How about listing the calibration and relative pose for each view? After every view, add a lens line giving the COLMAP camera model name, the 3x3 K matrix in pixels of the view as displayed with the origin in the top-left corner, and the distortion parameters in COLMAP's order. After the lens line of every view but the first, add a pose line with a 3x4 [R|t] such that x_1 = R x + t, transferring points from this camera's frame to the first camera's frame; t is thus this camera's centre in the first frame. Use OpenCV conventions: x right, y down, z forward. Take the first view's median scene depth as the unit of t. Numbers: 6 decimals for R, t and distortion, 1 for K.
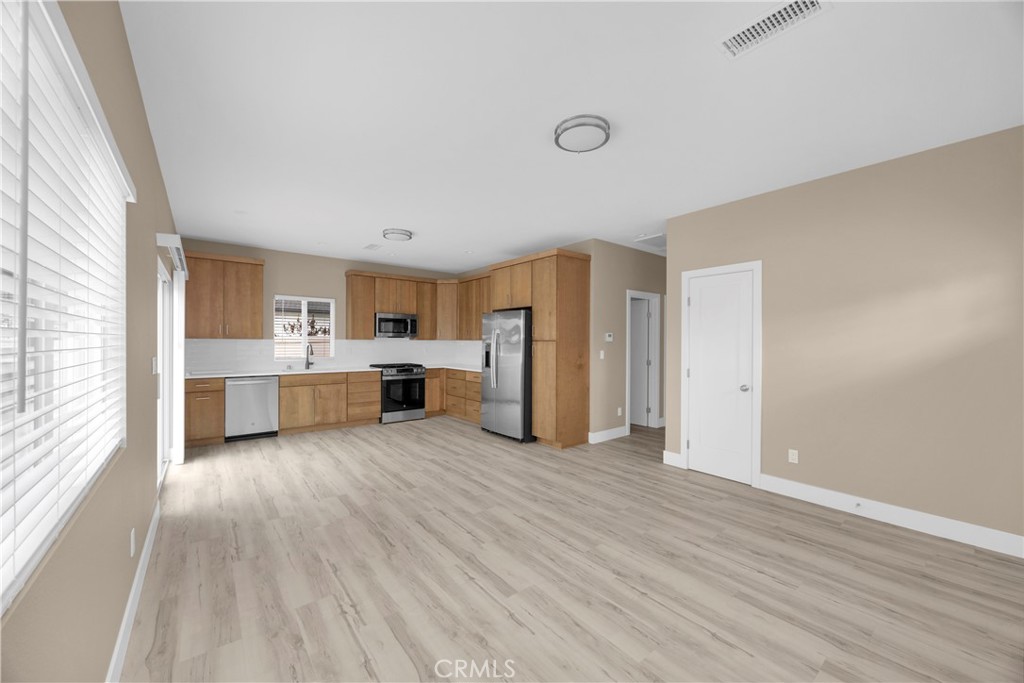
lens RADIAL K [[382.0, 0, 510.0], [0, 382.0, 342.6], [0, 0, 1]] dist [-0.005818, 0.000048]
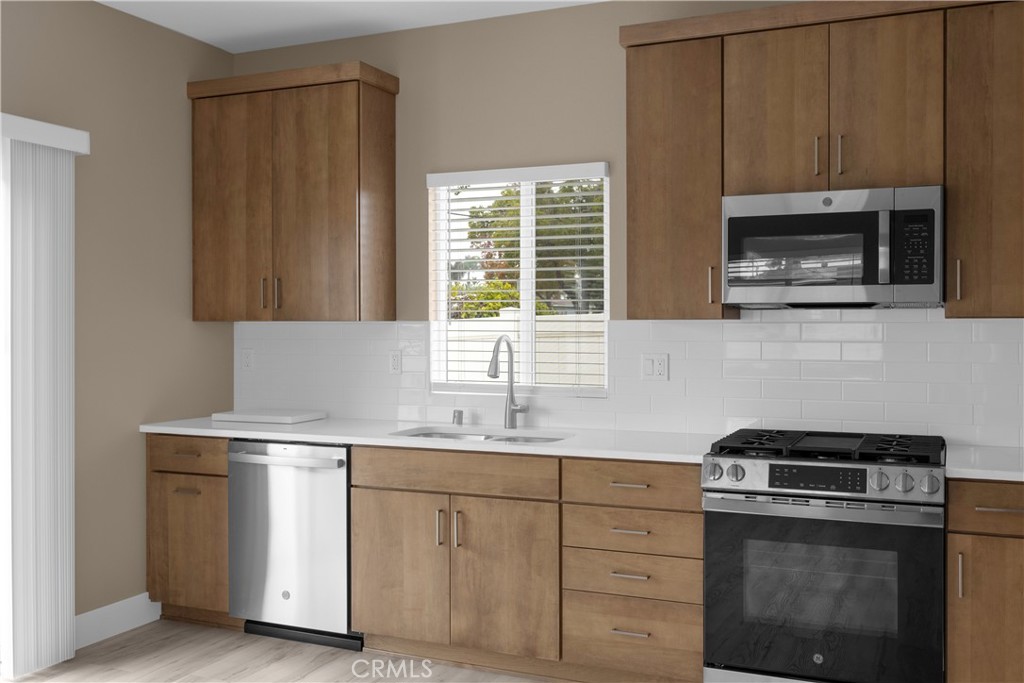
lens RADIAL K [[968.7, 0, 512.0], [0, 968.7, 341.5], [0, 0, 1]] dist [-0.009519, -0.005934]
pose [[0.469903, 0.006448, -0.882694, 0.103852], [-0.000509, 0.999975, 0.007034, 0.001612], [0.882718, -0.002856, 0.469895, 0.785537]]
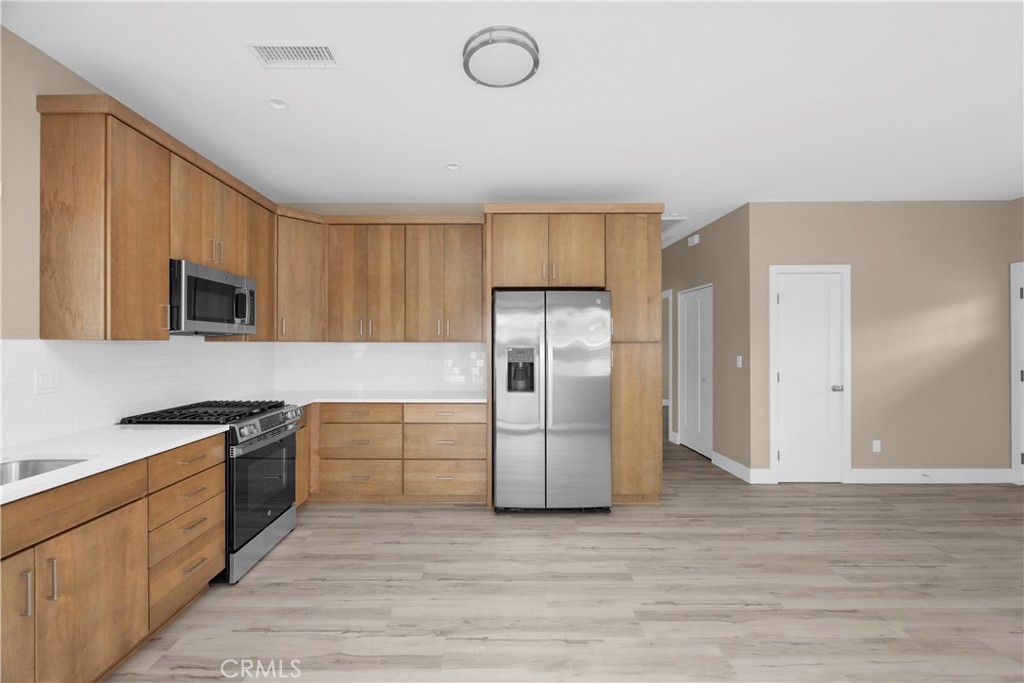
lens RADIAL K [[421.3, 0, 480.8], [0, 421.3, 343.1], [0, 0, 1]] dist [-0.003560, -0.000034]
pose [[0.631709, -0.003066, 0.775200, -0.581860], [0.006809, 0.999976, -0.001593, -0.003860], [-0.775176, 0.006285, 0.631714, 0.702215]]
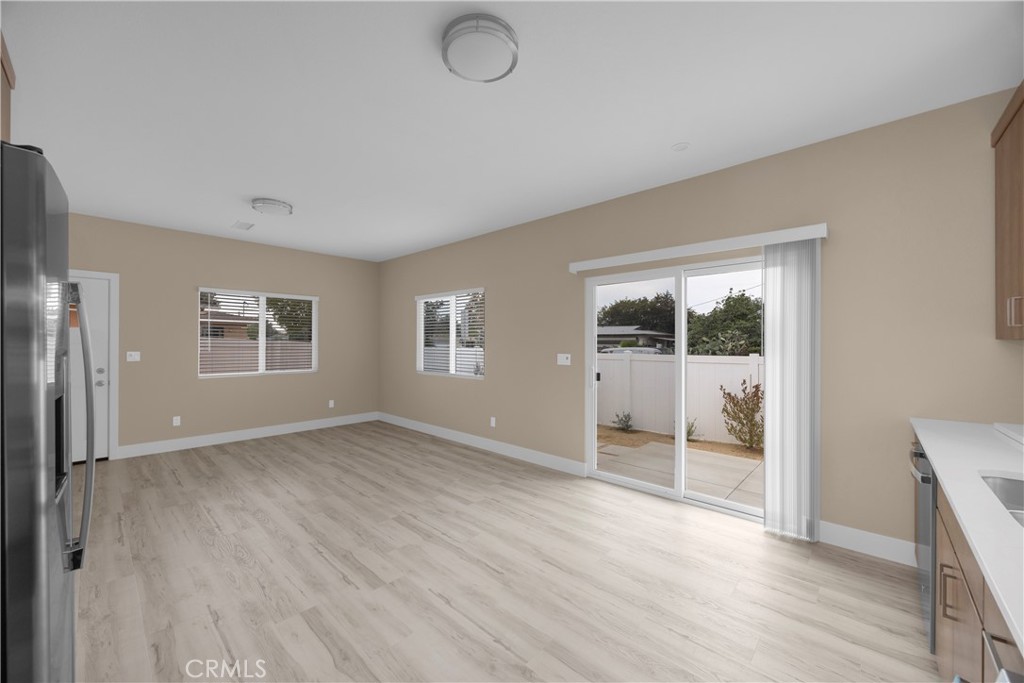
lens RADIAL K [[390.2, 0, 510.0], [0, 390.2, 338.6], [0, 0, 1]] dist [-0.002892, 0.000031]
pose [[-0.988037, -0.007680, -0.154028, -0.248362], [-0.006914, 0.999961, -0.005507, -0.007314], [0.154064, -0.004376, -0.988051, 1.278208]]
